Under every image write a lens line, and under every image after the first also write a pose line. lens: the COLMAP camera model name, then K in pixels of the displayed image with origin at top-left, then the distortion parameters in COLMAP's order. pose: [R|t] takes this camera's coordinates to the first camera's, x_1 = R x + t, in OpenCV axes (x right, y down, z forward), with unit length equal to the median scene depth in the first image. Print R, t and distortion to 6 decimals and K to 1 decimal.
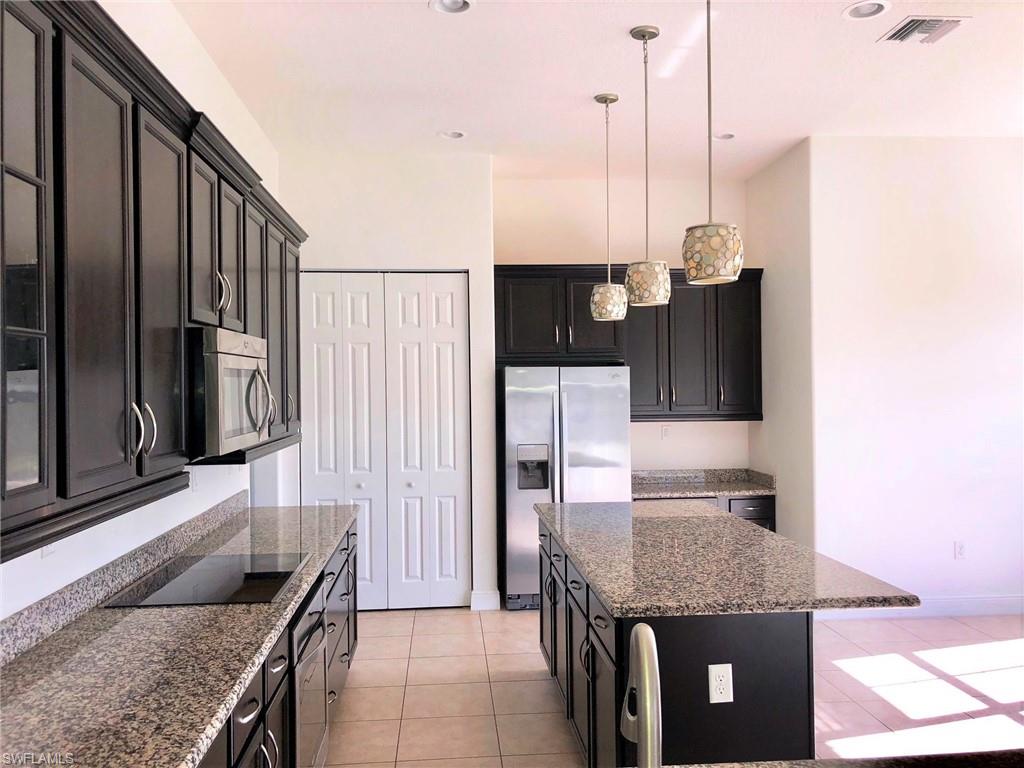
lens RADIAL K [[838.2, 0, 509.5], [0, 838.2, 387.2], [0, 0, 1]] dist [0.037587, -0.055333]
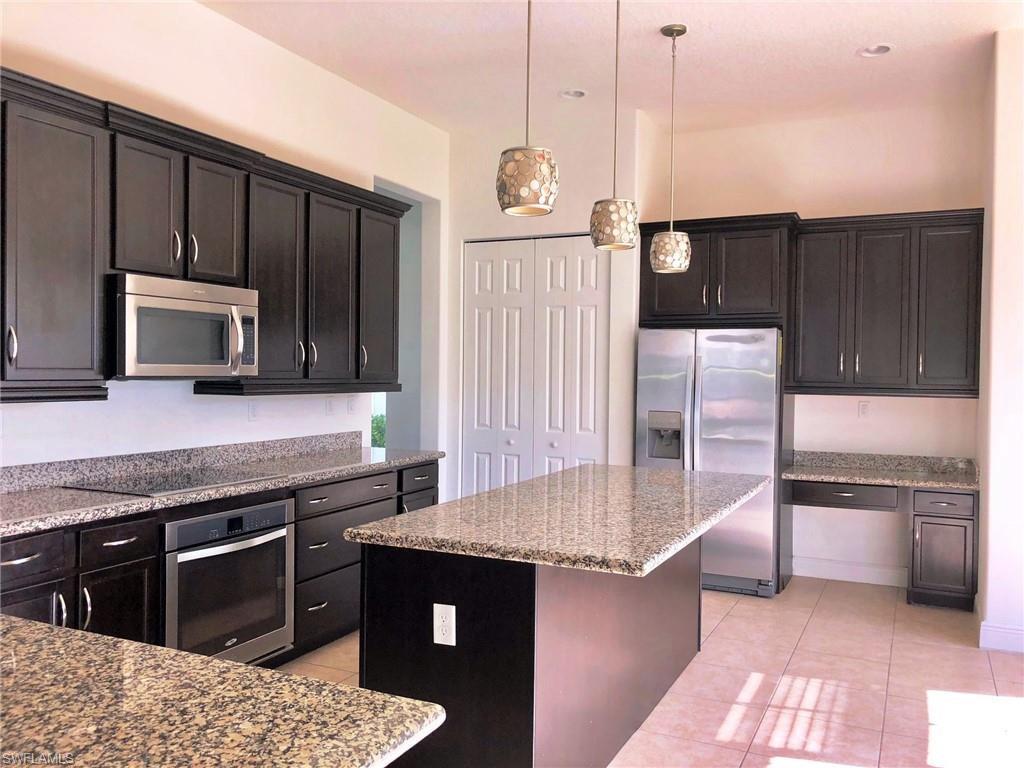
lens RADIAL K [[838.2, 0, 504.1], [0, 838.2, 381.7], [0, 0, 1]] dist [0.037587, -0.055333]
pose [[0.867713, 0.031225, -0.496084, 0.424227], [-0.026257, 0.999511, 0.016986, 0.030054], [0.496371, -0.001714, 0.868109, 0.107302]]
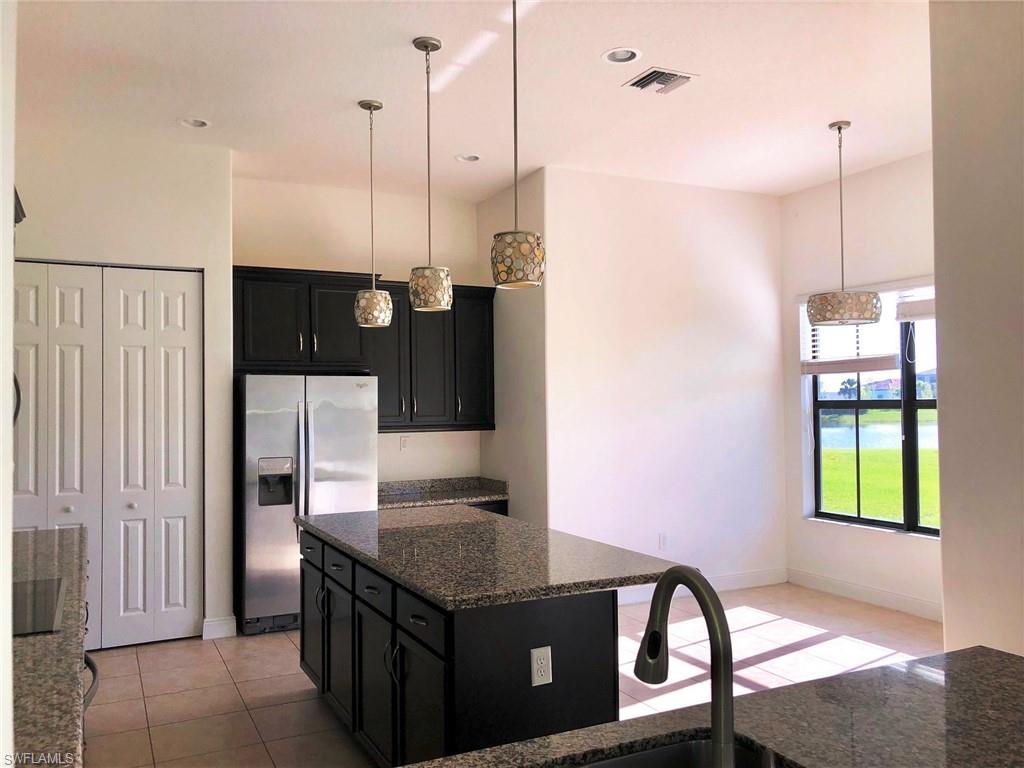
lens RADIAL K [[838.2, 0, 516.7], [0, 838.2, 386.5], [0, 0, 1]] dist [0.037587, -0.055333]
pose [[0.928187, 0.008672, 0.372012, -0.092646], [0.001103, 0.999660, -0.026057, 0.017140], [-0.372111, 0.024597, 0.927862, 0.016955]]
